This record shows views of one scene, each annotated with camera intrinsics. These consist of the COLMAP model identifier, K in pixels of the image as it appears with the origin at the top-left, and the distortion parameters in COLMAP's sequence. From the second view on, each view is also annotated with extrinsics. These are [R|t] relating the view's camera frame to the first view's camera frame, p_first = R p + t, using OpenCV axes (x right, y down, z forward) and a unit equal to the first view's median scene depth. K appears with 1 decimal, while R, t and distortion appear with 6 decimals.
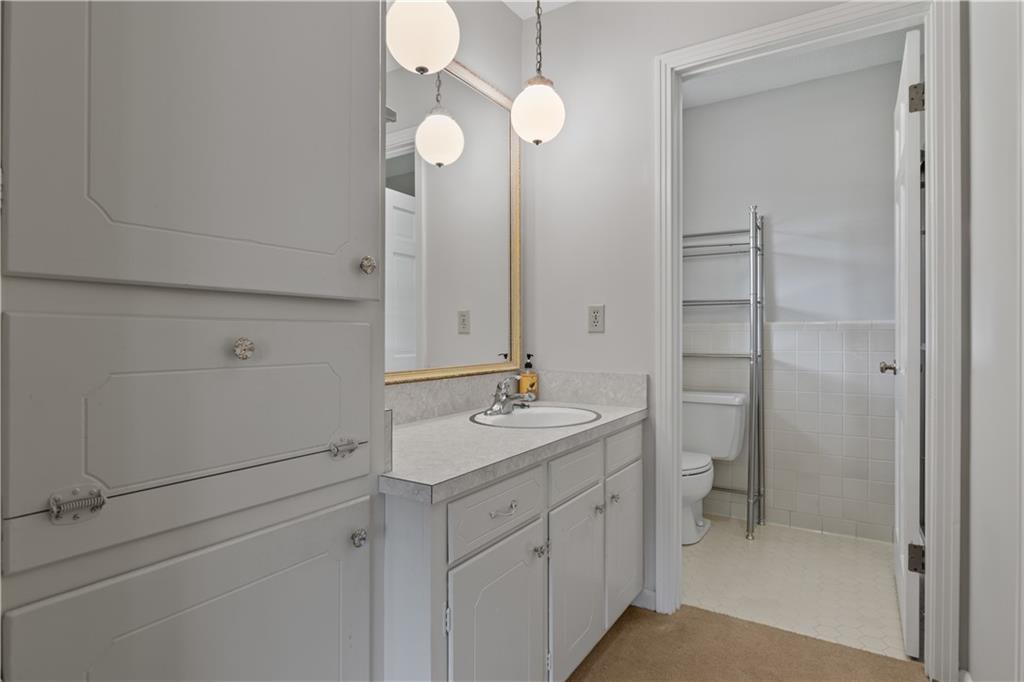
lens RADIAL K [[546.3, 0, 513.0], [0, 546.3, 342.2], [0, 0, 1]] dist [-0.010466, 0.005568]
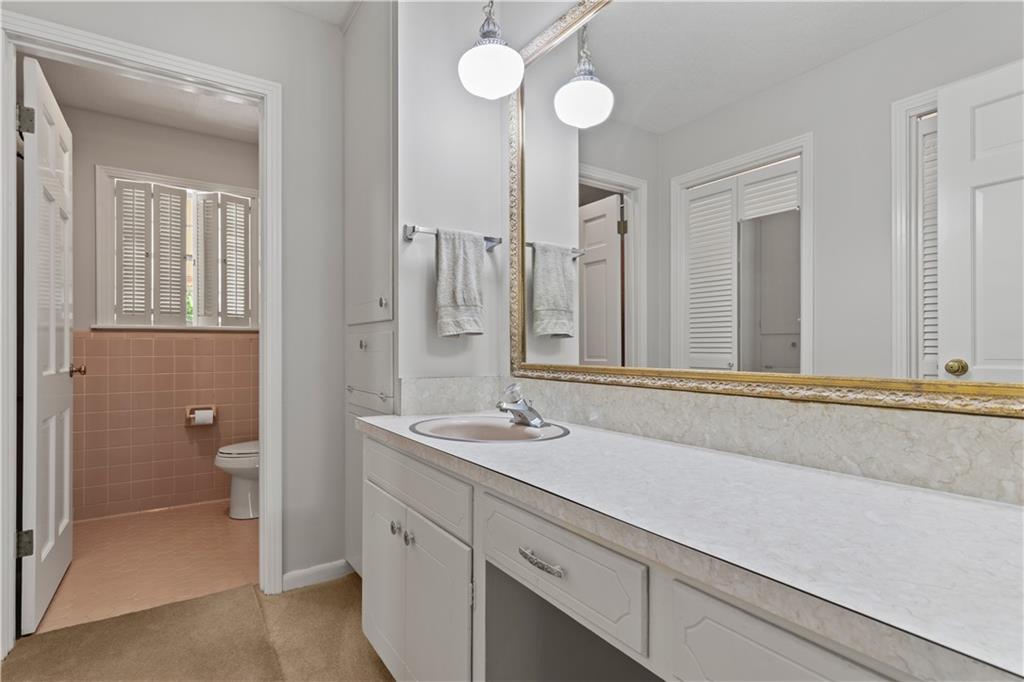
lens RADIAL K [[516.3, 0, 513.7], [0, 516.3, 347.6], [0, 0, 1]] dist [0.004843, 0.003053]
pose [[-0.416506, -0.005913, -0.909114, 0.514210], [0.006105, 0.999938, -0.009301, 0.021704], [0.909112, -0.009424, -0.416445, 1.054677]]
